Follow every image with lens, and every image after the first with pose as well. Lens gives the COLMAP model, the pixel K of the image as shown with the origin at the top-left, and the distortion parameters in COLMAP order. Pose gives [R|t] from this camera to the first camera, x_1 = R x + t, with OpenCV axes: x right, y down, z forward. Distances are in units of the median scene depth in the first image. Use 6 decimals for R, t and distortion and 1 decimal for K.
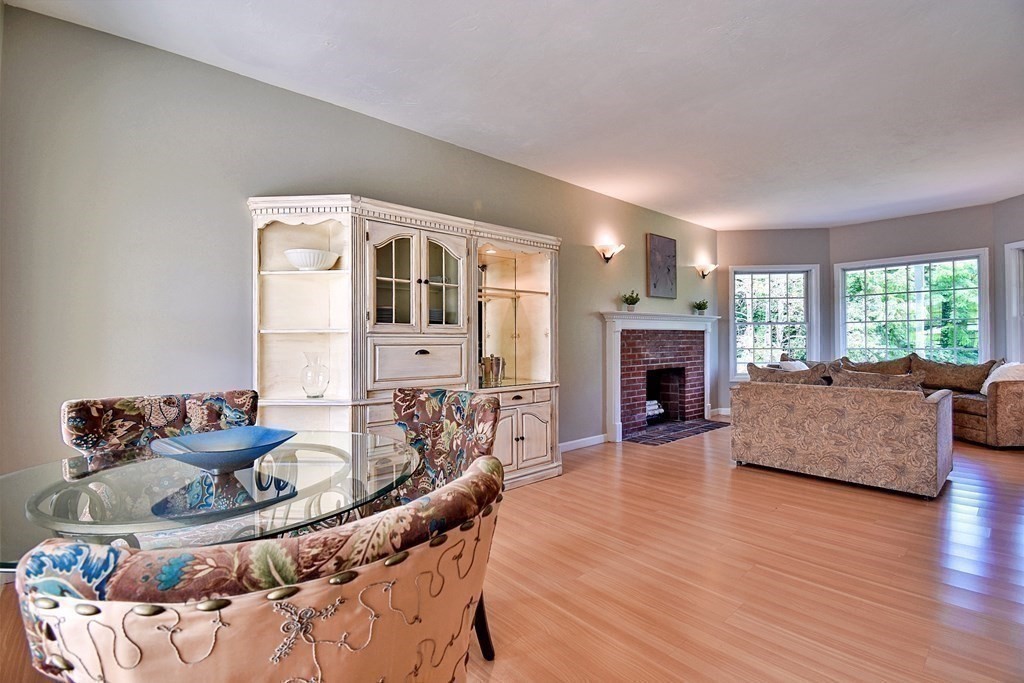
lens RADIAL K [[462.0, 0, 516.4], [0, 462.0, 342.1], [0, 0, 1]] dist [-0.004015, -0.001091]
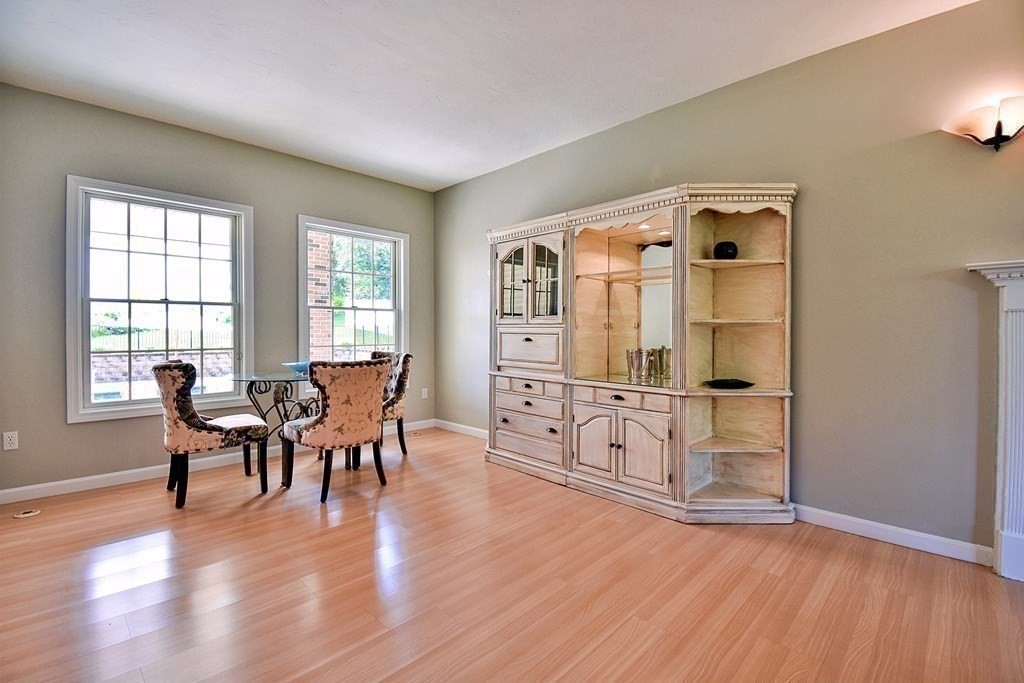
lens RADIAL K [[462.0, 0, 507.2], [0, 462.0, 336.1], [0, 0, 1]] dist [-0.004015, -0.001091]
pose [[0.044871, 0.019059, -0.998811, 1.005007], [-0.004935, 0.999810, 0.018856, -0.010276], [0.998981, 0.004083, 0.044957, 0.901426]]
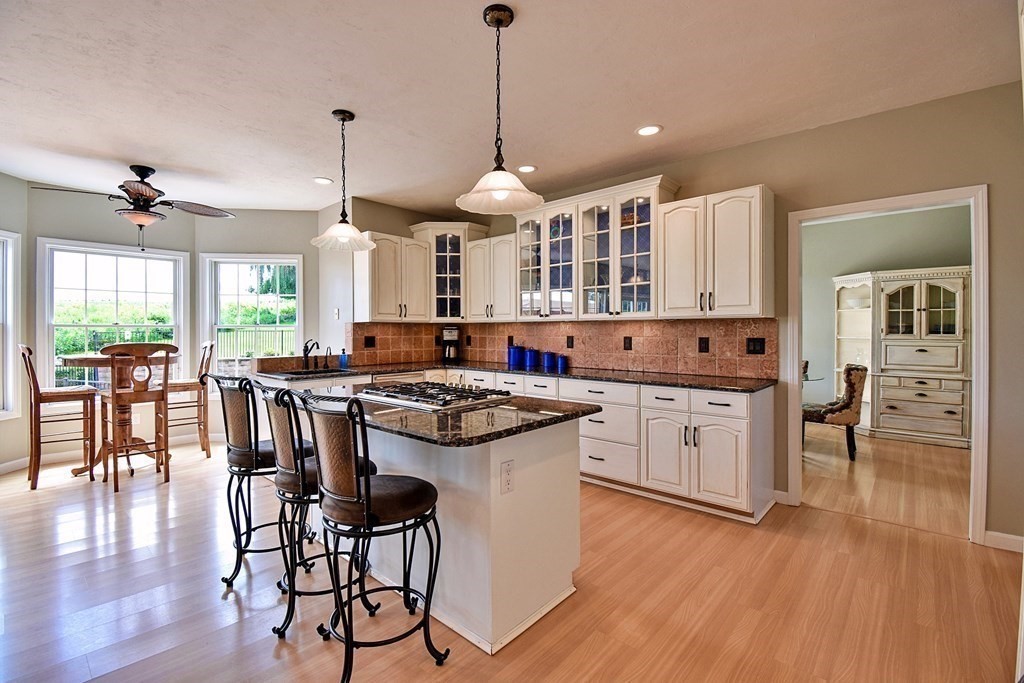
lens RADIAL K [[462.0, 0, 523.1], [0, 462.0, 336.2], [0, 0, 1]] dist [-0.004015, -0.001091]
pose [[0.124981, 0.015841, -0.992033, 1.331629], [0.003067, 0.999862, 0.016352, -0.065141], [0.992154, -0.005087, 0.124915, -0.703199]]
